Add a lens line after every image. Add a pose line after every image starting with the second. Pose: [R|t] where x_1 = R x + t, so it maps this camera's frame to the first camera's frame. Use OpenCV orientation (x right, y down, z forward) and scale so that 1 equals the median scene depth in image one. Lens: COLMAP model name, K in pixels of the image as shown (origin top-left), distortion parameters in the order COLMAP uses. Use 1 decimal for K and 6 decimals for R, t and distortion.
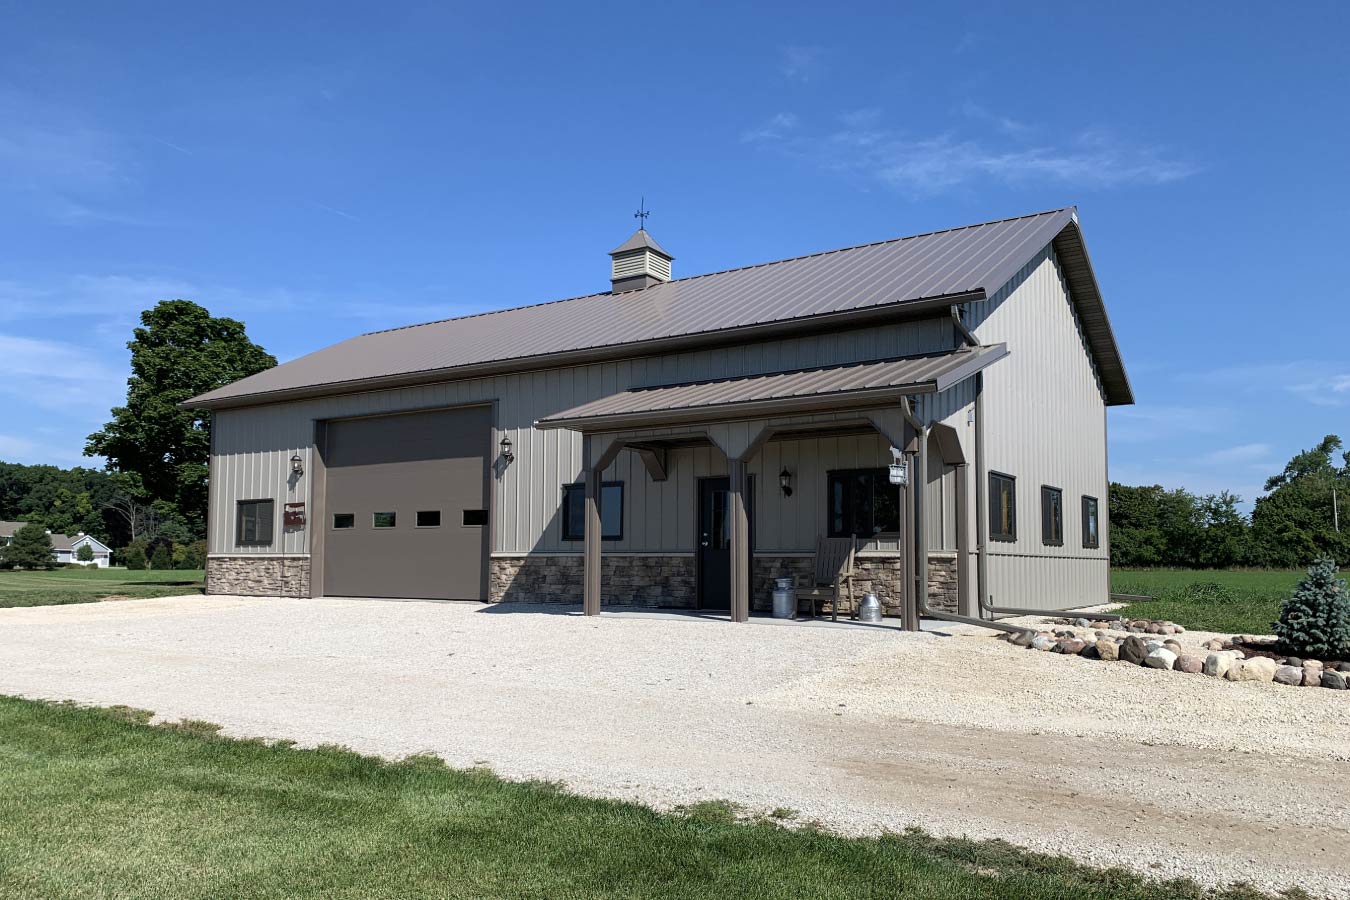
lens RADIAL K [[1159.4, 0, 612.7], [0, 1159.4, 467.5], [0, 0, 1]] dist [0.035970, -0.028629]
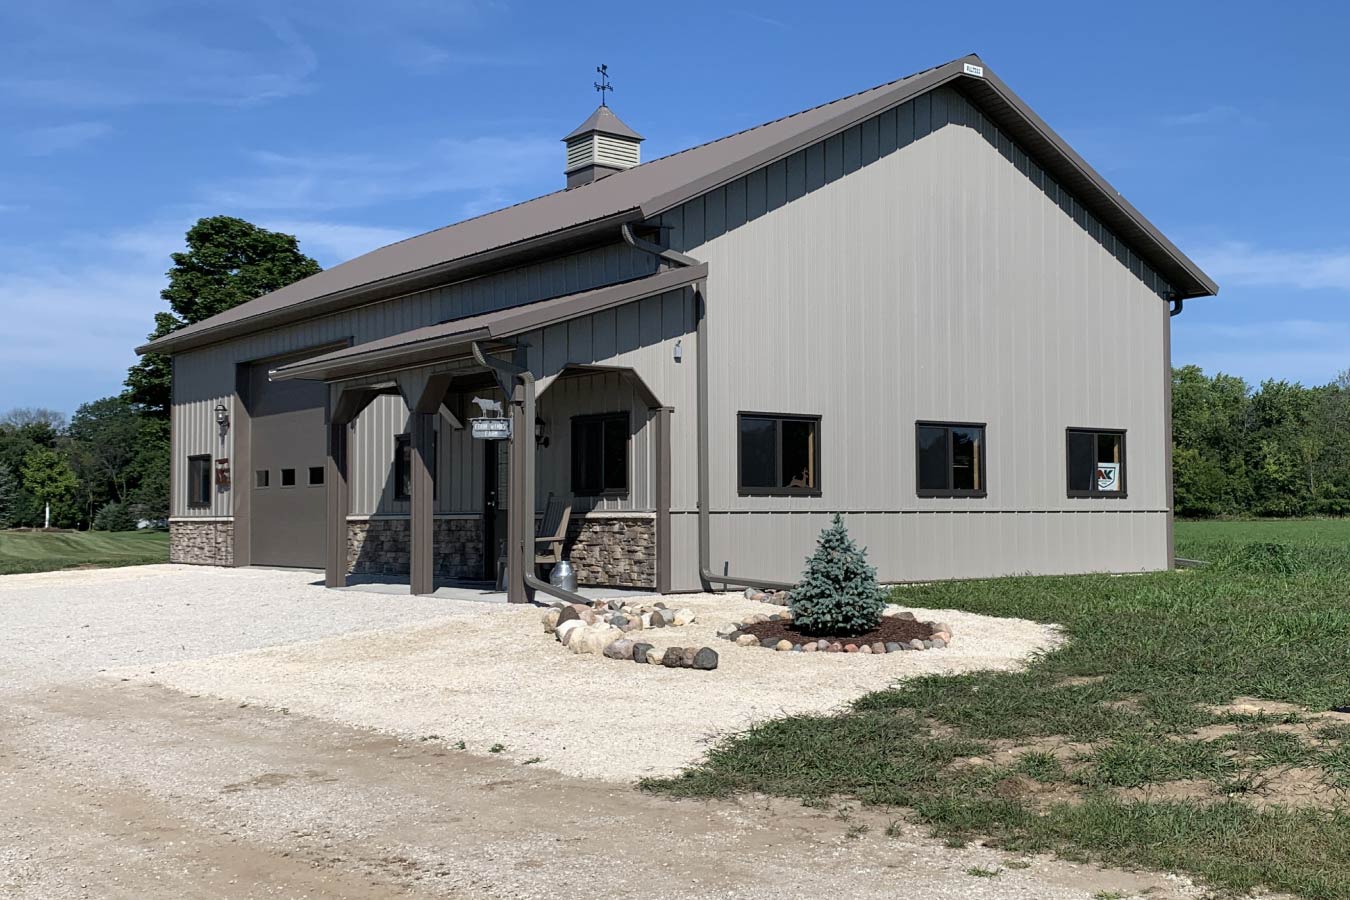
lens RADIAL K [[1707.3, 0, 676.4], [0, 1707.3, 438.4], [0, 0, 1]] dist [-0.038145, 0.000000]
pose [[0.949600, -0.026668, -0.312329, 0.533234], [0.038481, 0.998756, 0.031717, -0.014857], [0.311094, -0.042137, 0.949445, -0.130152]]
